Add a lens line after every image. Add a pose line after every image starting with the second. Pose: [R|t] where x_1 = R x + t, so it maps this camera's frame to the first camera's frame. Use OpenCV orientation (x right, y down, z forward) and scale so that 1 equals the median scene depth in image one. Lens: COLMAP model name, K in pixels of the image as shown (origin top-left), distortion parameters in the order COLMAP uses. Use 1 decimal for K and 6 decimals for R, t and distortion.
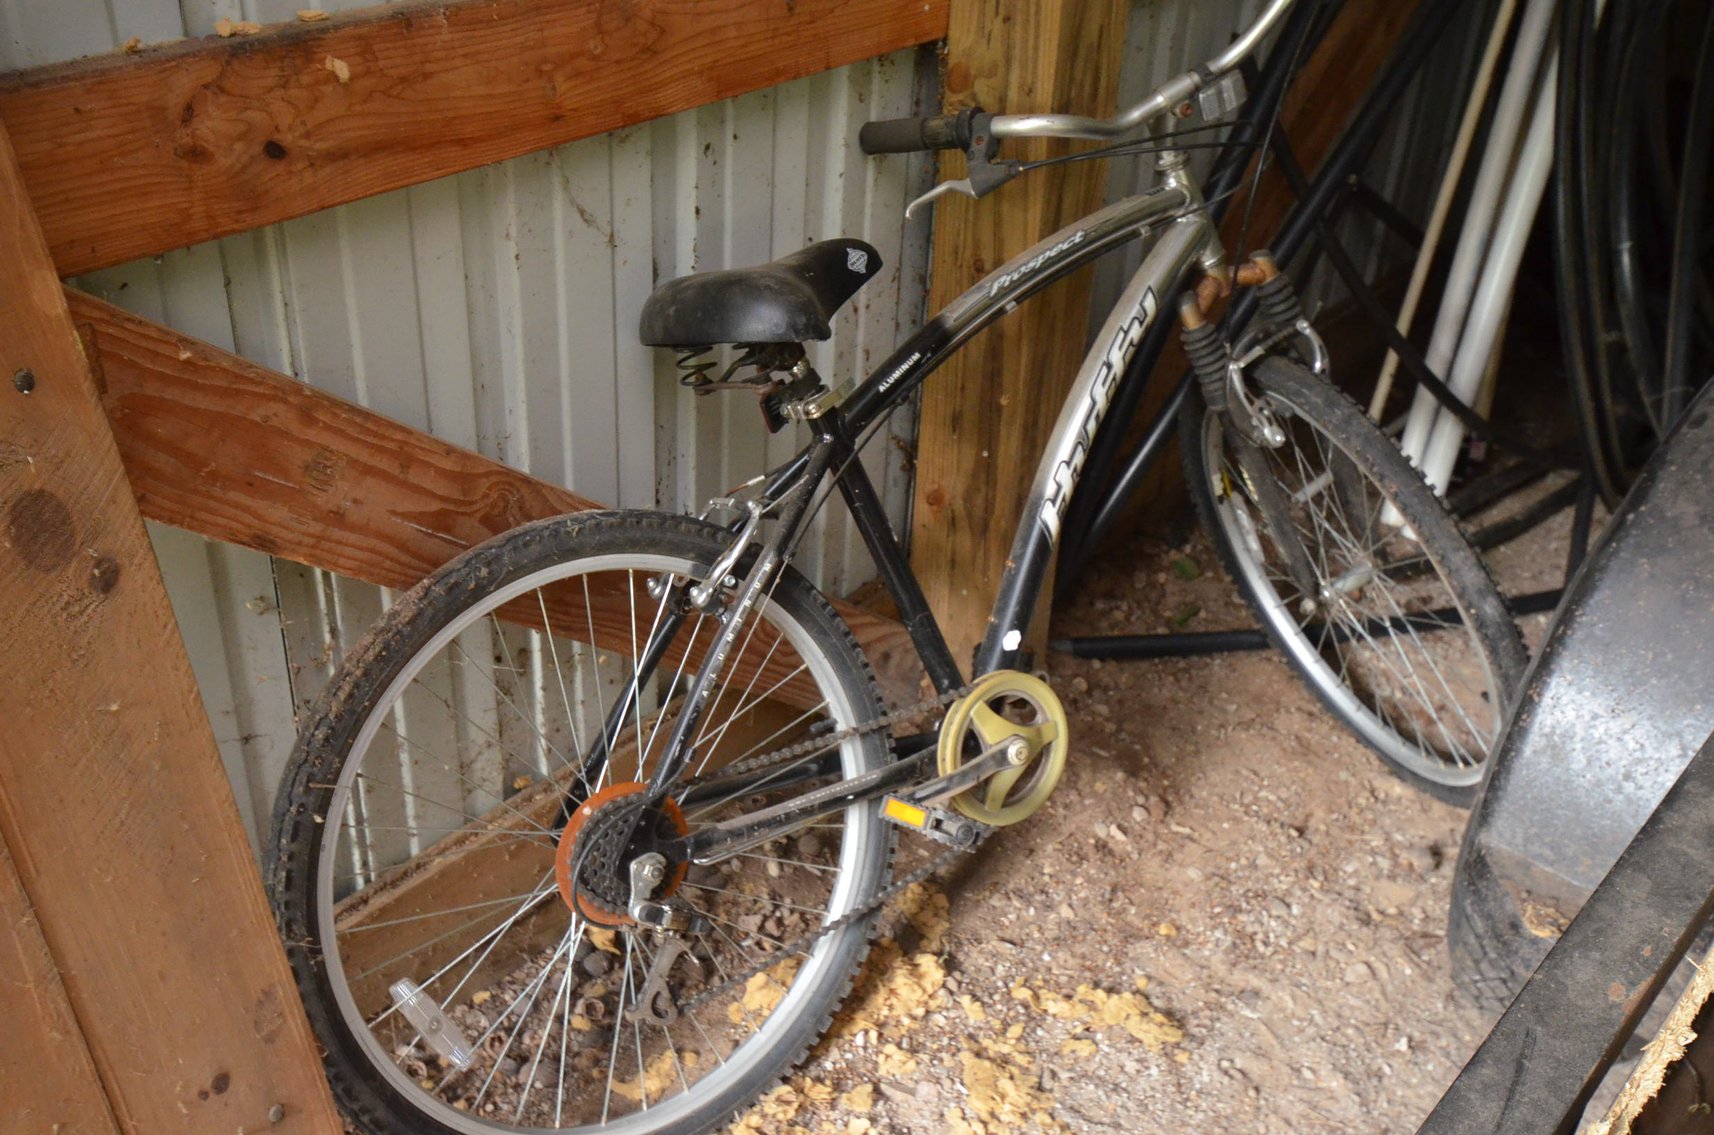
lens RADIAL K [[1693.8, 0, 863.4], [0, 1693.8, 595.3], [0, 0, 1]] dist [0.039327, -0.016150]
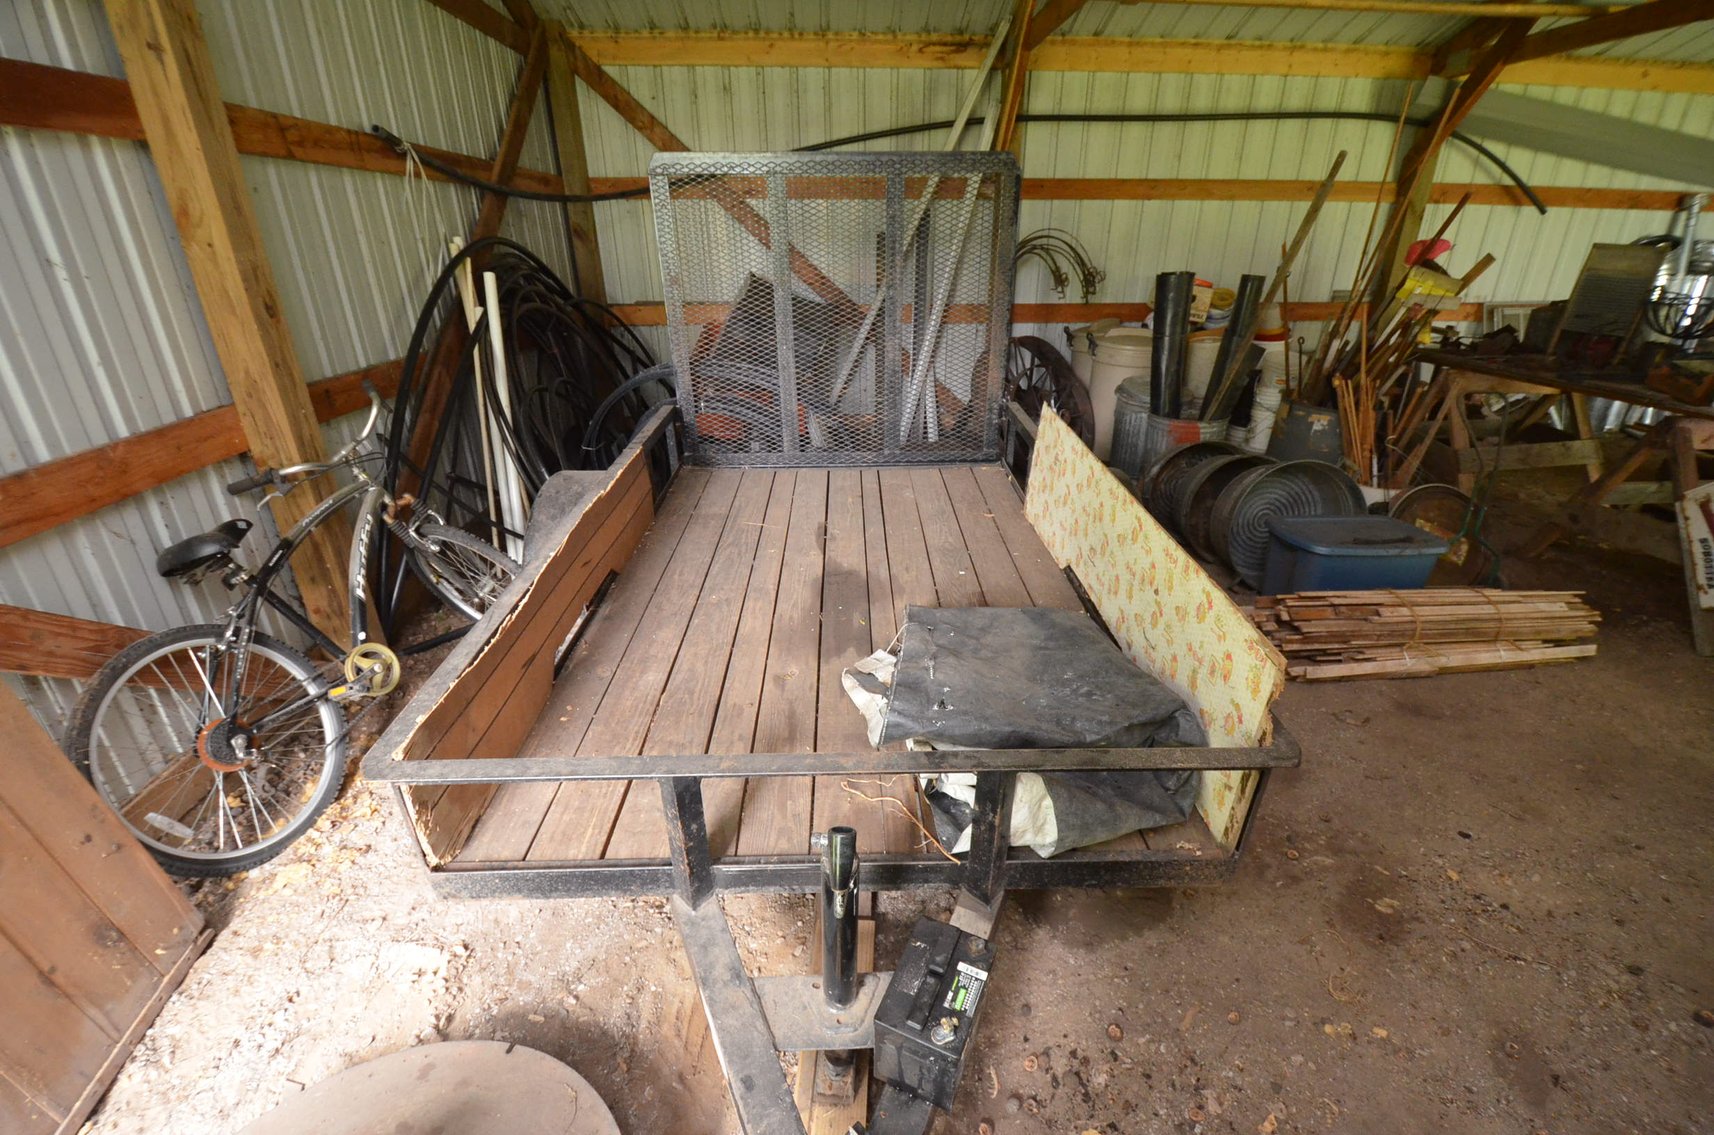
lens RADIAL K [[757.0, 0, 867.6], [0, 757.0, 596.4], [0, 0, 1]] dist [0.001571, -0.015130]
pose [[0.739126, -0.337285, 0.583036, -0.003578], [0.396041, 0.917779, 0.028865, 0.277515], [-0.544834, 0.209571, 0.811933, -0.545280]]
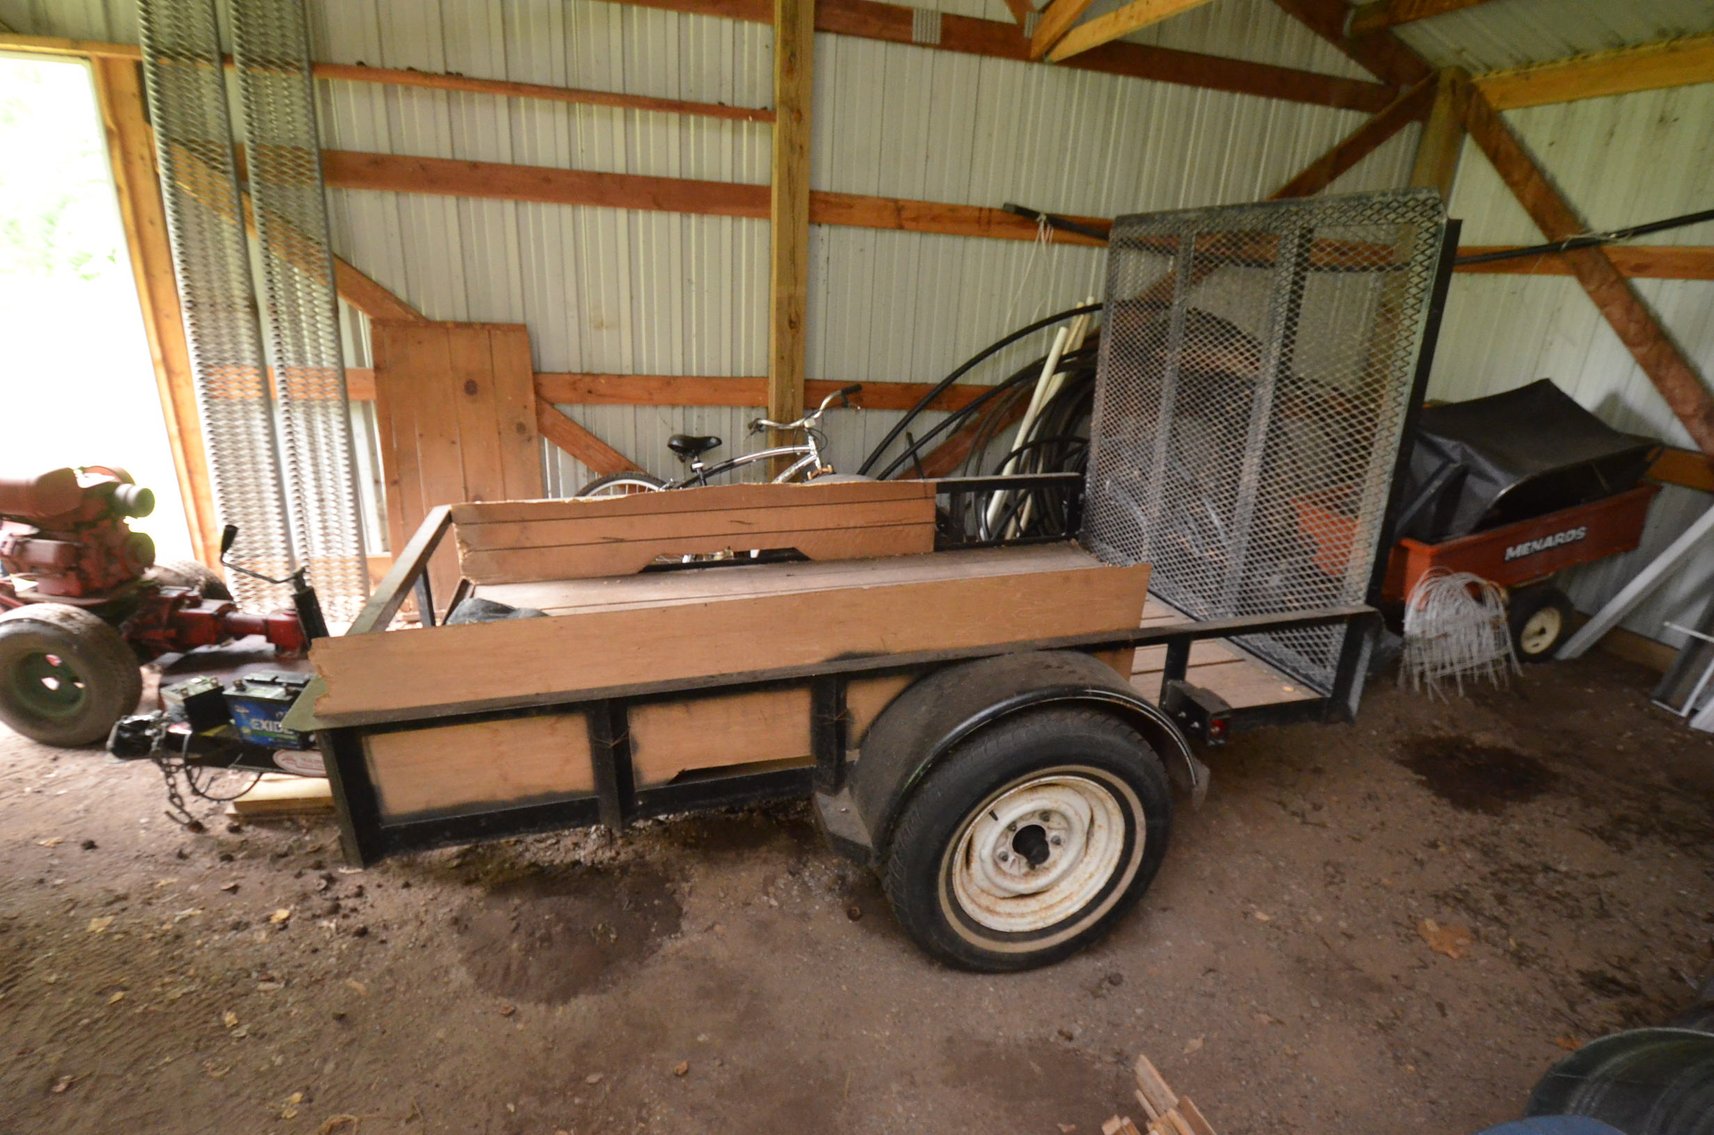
lens RADIAL K [[867.2, 0, 866.8], [0, 867.2, 594.2], [0, 0, 1]] dist [0.003848, -0.014773]
pose [[0.826958, 0.192009, -0.528463, 1.621301], [-0.314904, 0.936809, -0.152397, 0.418525], [0.465807, 0.292441, 0.835166, -0.667303]]
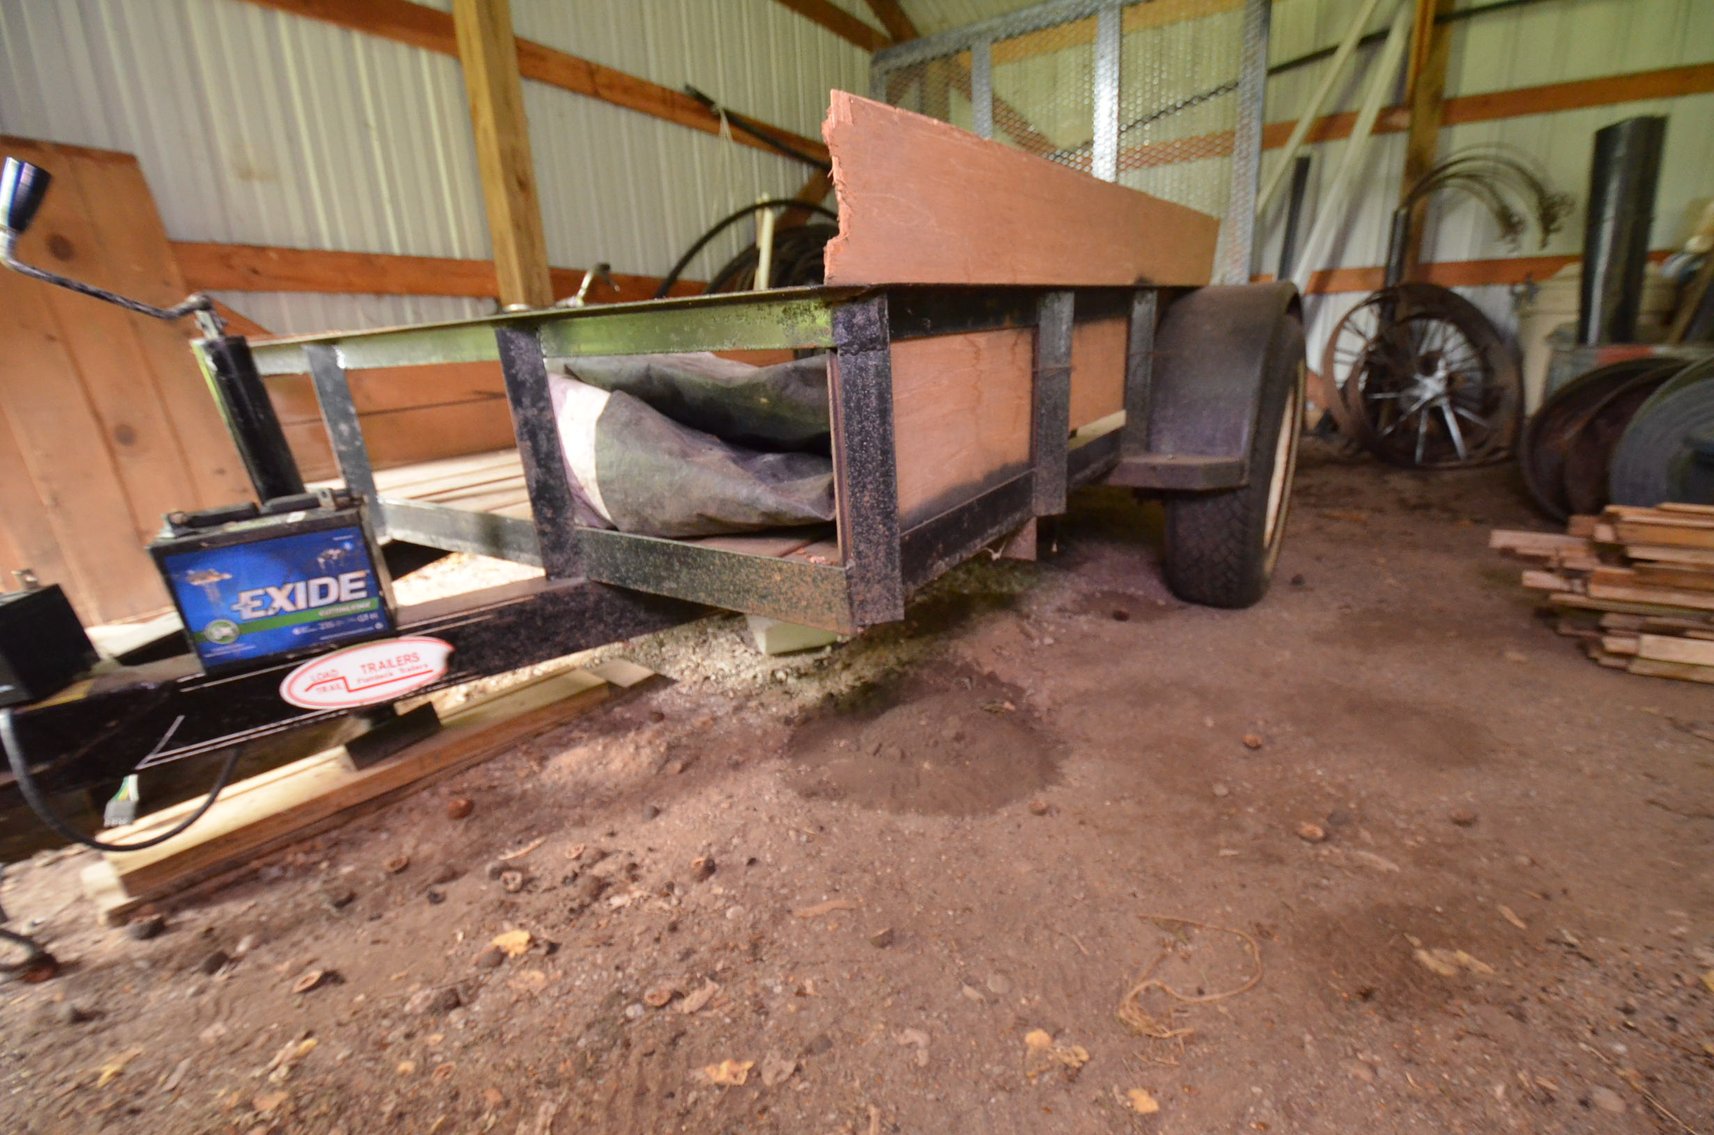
lens RADIAL K [[757.0, 0, 867.6], [0, 757.0, 596.4], [0, 0, 1]] dist [0.001571, -0.015130]
pose [[0.988959, -0.119650, 0.087425, 0.634960], [0.138093, 0.958133, -0.250820, 0.838941], [-0.053754, 0.260124, 0.964078, -0.465111]]
